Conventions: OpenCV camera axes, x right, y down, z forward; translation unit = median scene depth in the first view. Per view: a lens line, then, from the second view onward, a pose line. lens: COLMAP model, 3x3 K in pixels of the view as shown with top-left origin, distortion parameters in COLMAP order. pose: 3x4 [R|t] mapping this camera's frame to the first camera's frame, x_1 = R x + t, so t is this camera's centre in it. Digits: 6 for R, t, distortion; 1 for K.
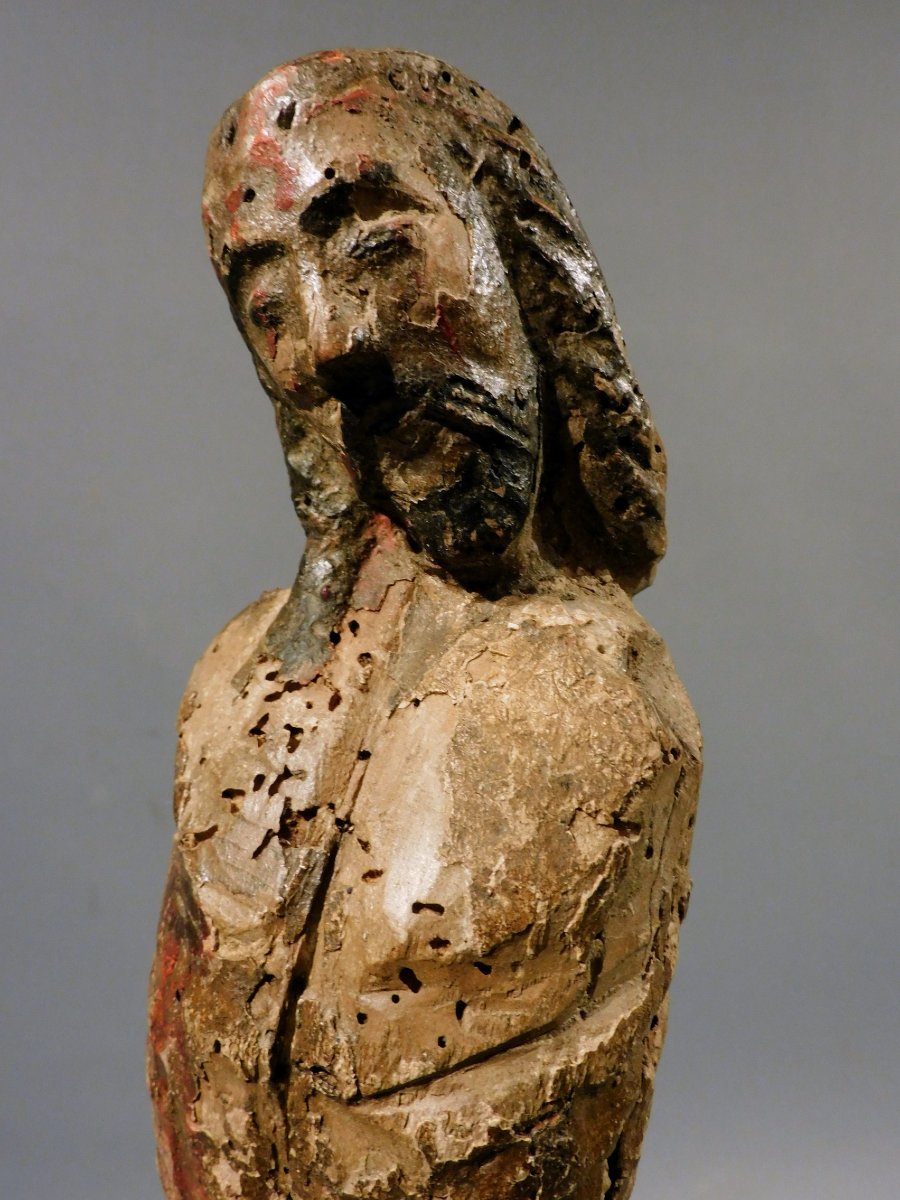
lens RADIAL K [[1073.2, 0, 453.5], [0, 1073.2, 598.1], [0, 0, 1]] dist [0.015161, -0.034821]
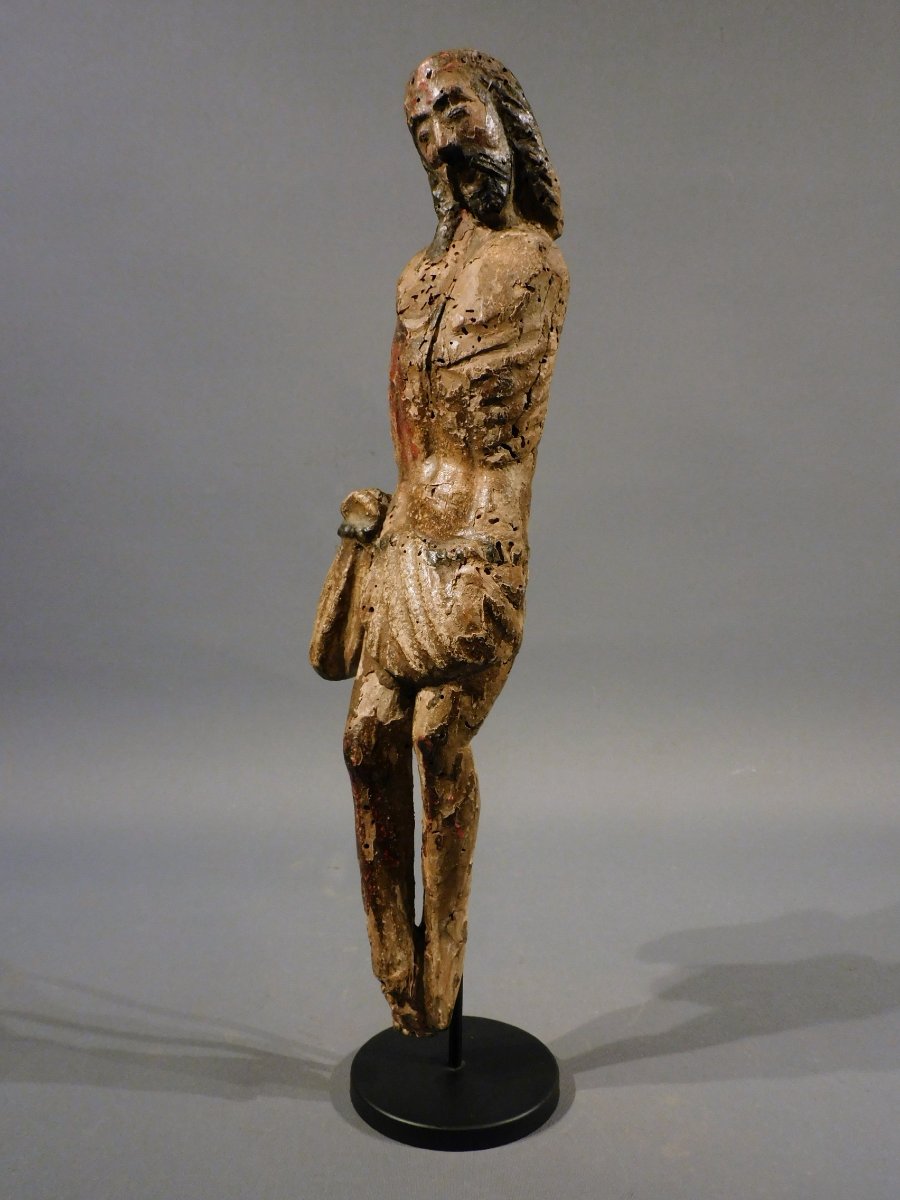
lens RADIAL K [[1073.2, 0, 459.1], [0, 1073.2, 604.4], [0, 0, 1]] dist [0.015161, -0.034821]
pose [[0.986292, 0.010361, -0.164686, 0.477572], [0.002642, 0.996907, 0.078542, 0.881309], [0.164991, -0.077900, 0.983214, -2.270881]]
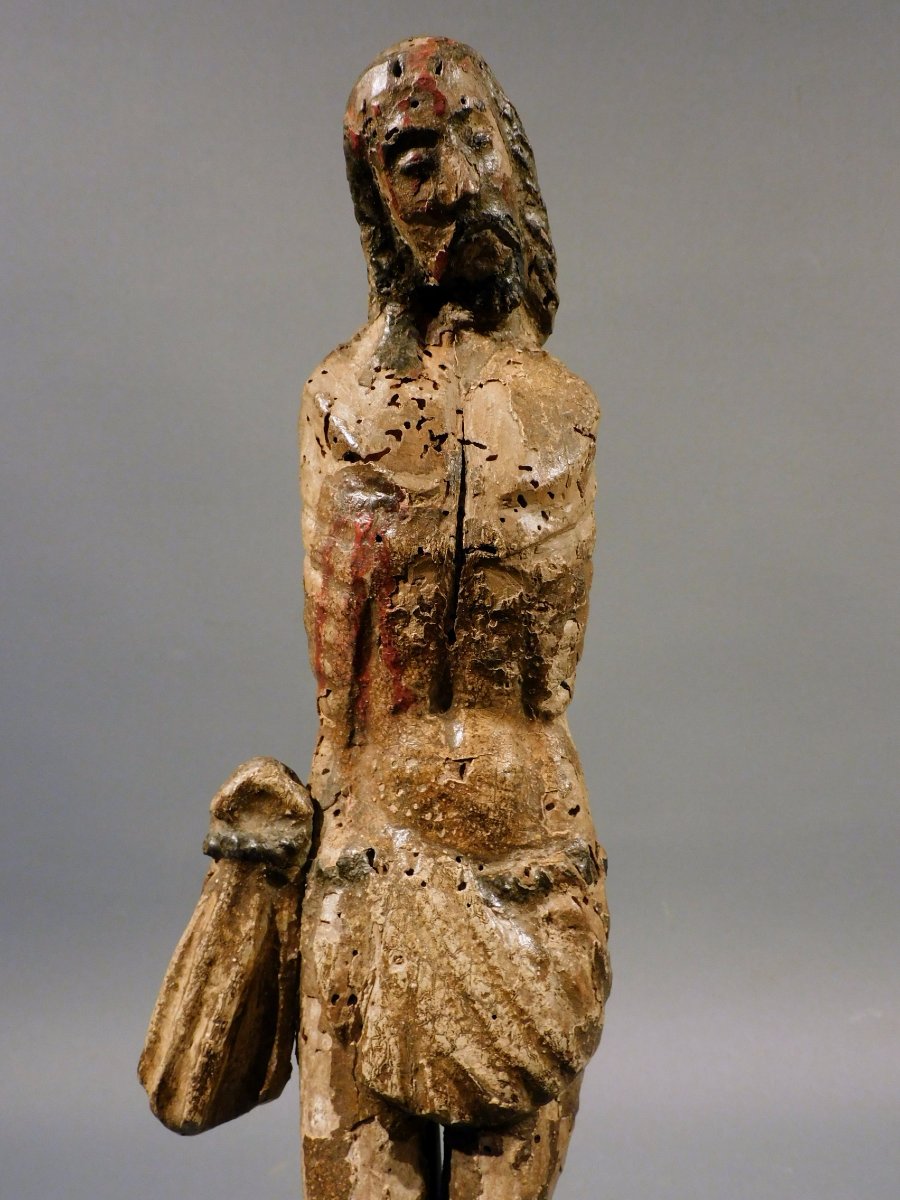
lens RADIAL K [[1073.2, 0, 452.4], [0, 1073.2, 599.8], [0, 0, 1]] dist [0.015161, -0.034821]
pose [[0.853603, -0.039494, 0.519424, -1.130715], [0.041928, 0.999096, 0.007062, 0.480548], [-0.519233, 0.015751, 0.854487, -0.632742]]
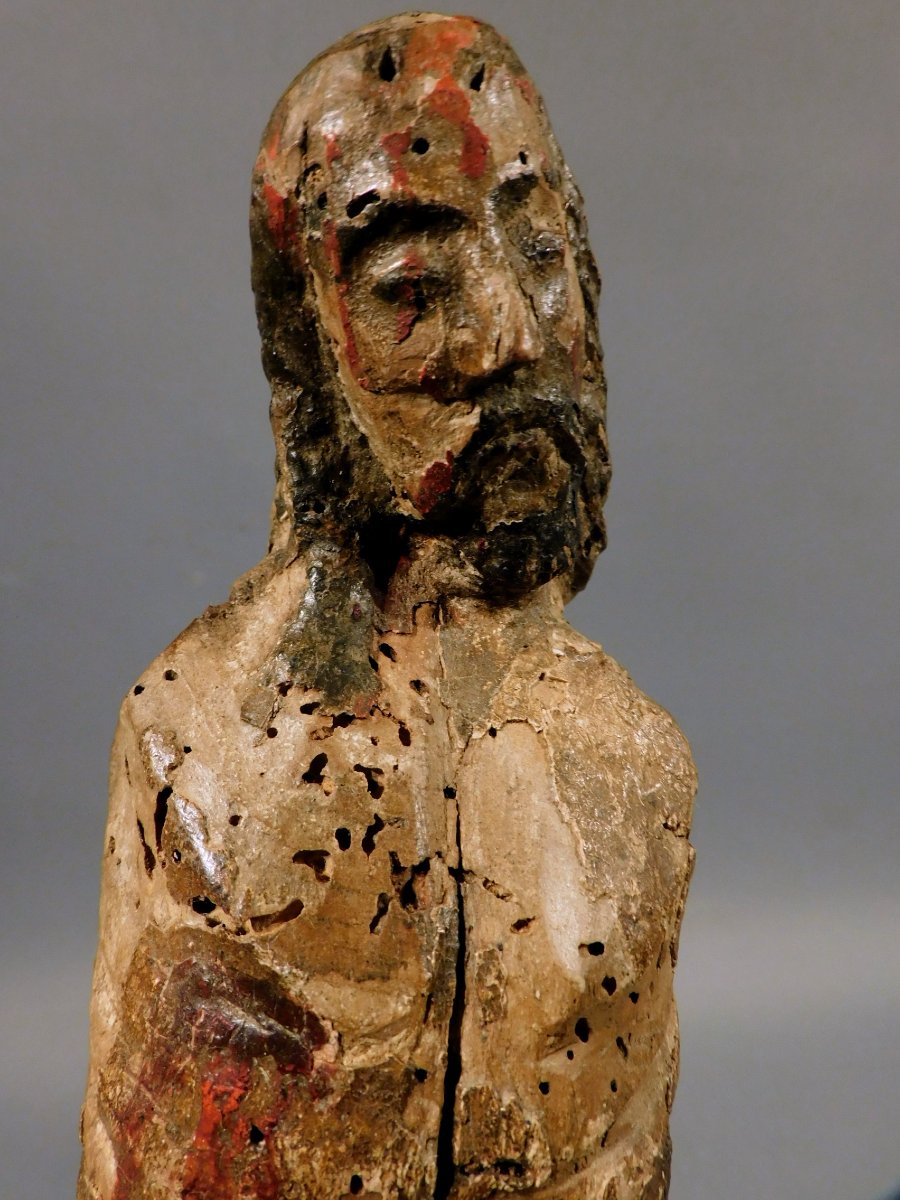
lens RADIAL K [[851.5, 0, 448.6], [0, 851.5, 597.5], [0, 0, 1]] dist [0.021357, -0.013086]
pose [[0.758763, 0.045692, 0.649762, -0.583348], [-0.032072, 0.998947, -0.032796, 0.003821], [-0.650577, 0.004045, 0.759430, 0.462598]]
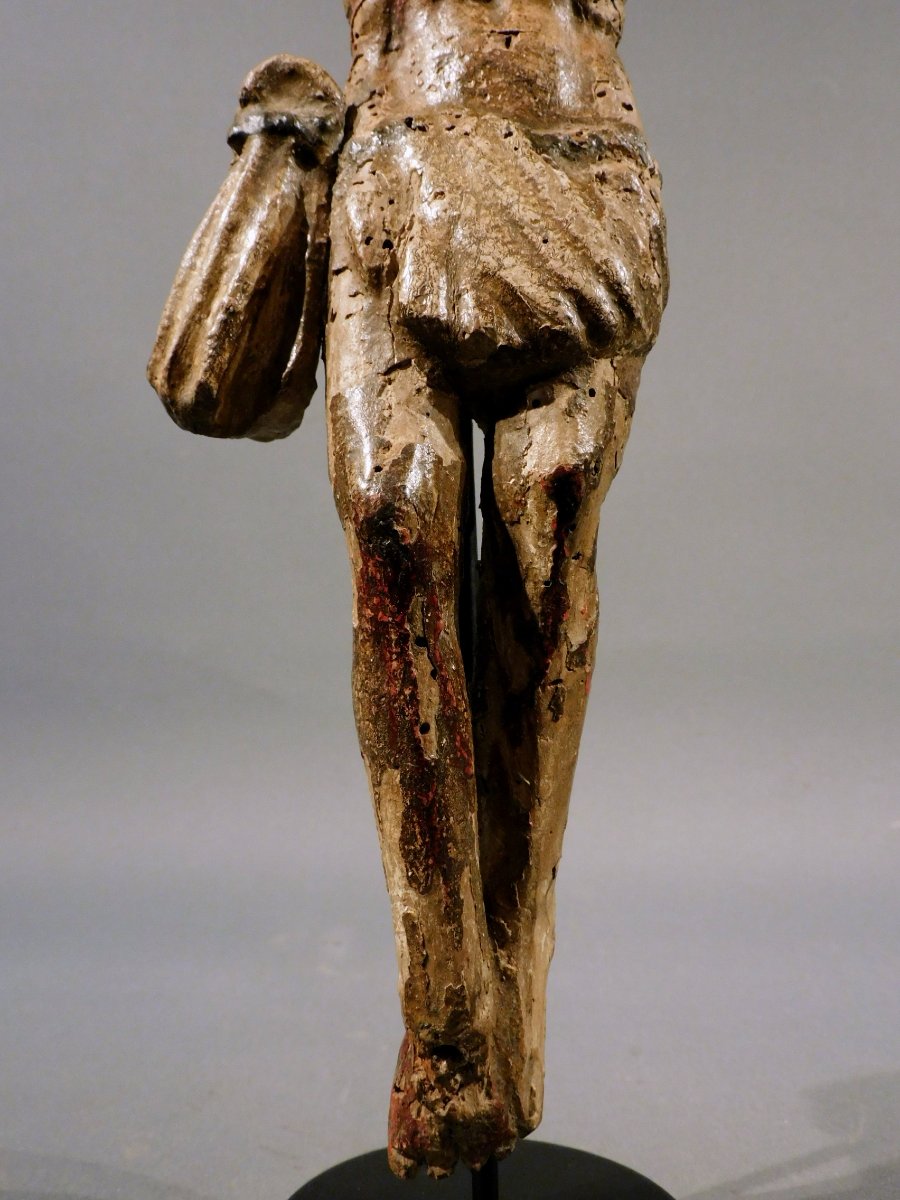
lens RADIAL K [[1073.2, 0, 447.4], [0, 1073.2, 601.4], [0, 0, 1]] dist [0.015161, -0.034821]
pose [[0.854992, 0.023227, 0.518120, -1.123679], [0.031185, 0.994887, -0.096061, 1.874935], [-0.517702, 0.098289, 0.849896, -0.379450]]
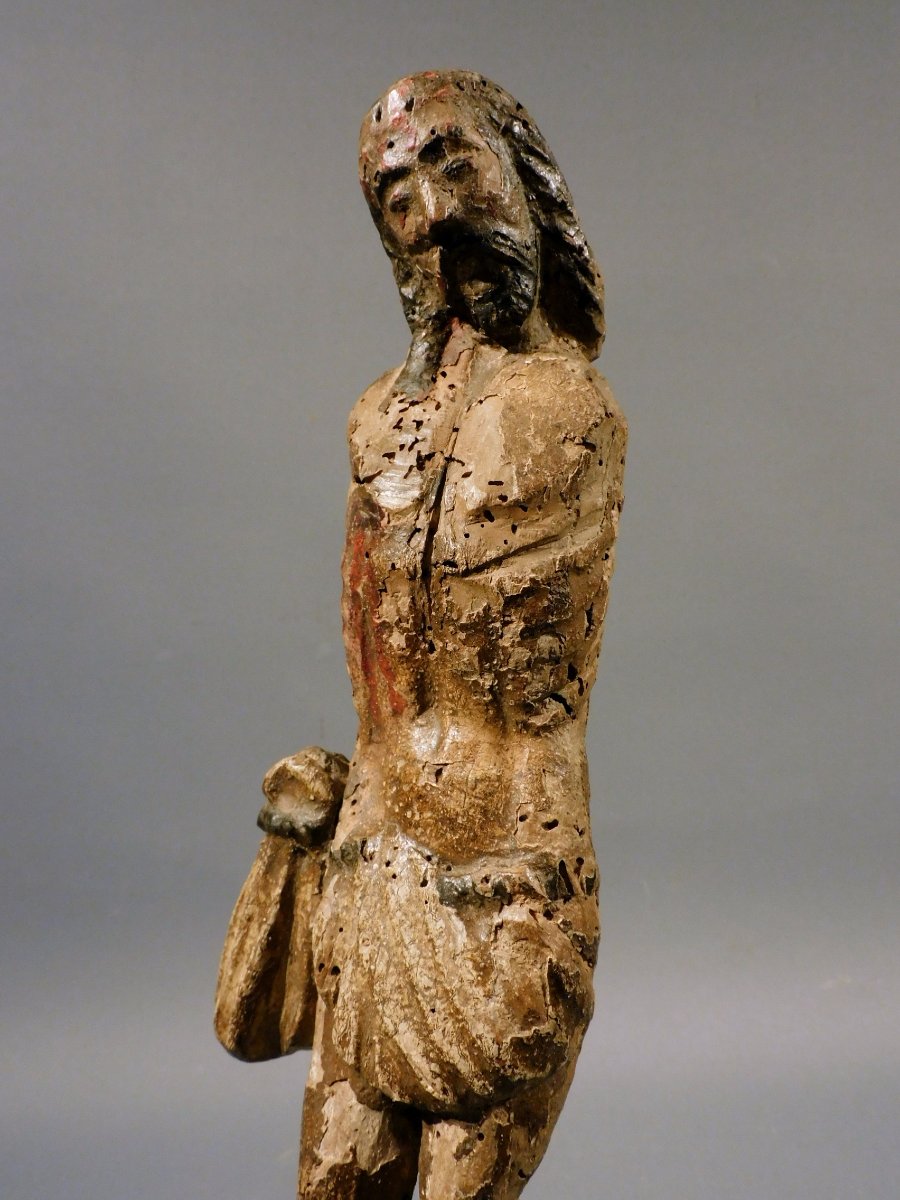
lens RADIAL K [[1073.2, 0, 456.7], [0, 1073.2, 600.1], [0, 0, 1]] dist [0.015161, -0.034821]
pose [[0.998639, -0.041489, 0.031616, -0.162225], [0.041251, 0.999116, 0.008138, 0.457965], [-0.031926, -0.006823, 0.999467, -1.005446]]
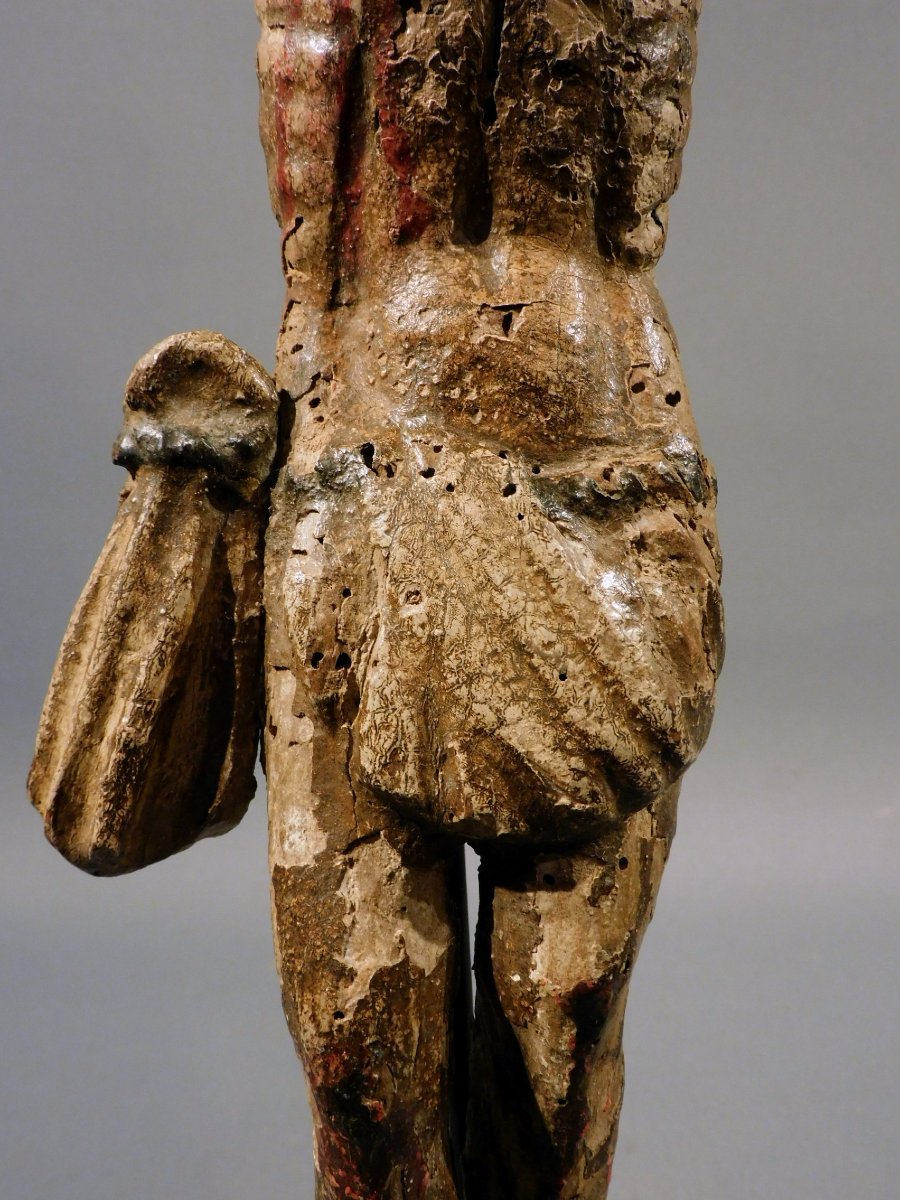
lens RADIAL K [[1073.2, 0, 447.7], [0, 1073.2, 596.1], [0, 0, 1]] dist [0.015161, -0.034821]
pose [[0.844337, -0.094962, 0.527331, -0.879789], [0.047067, 0.993510, 0.103550, 0.974369], [-0.533742, -0.062611, 0.843326, -0.039825]]
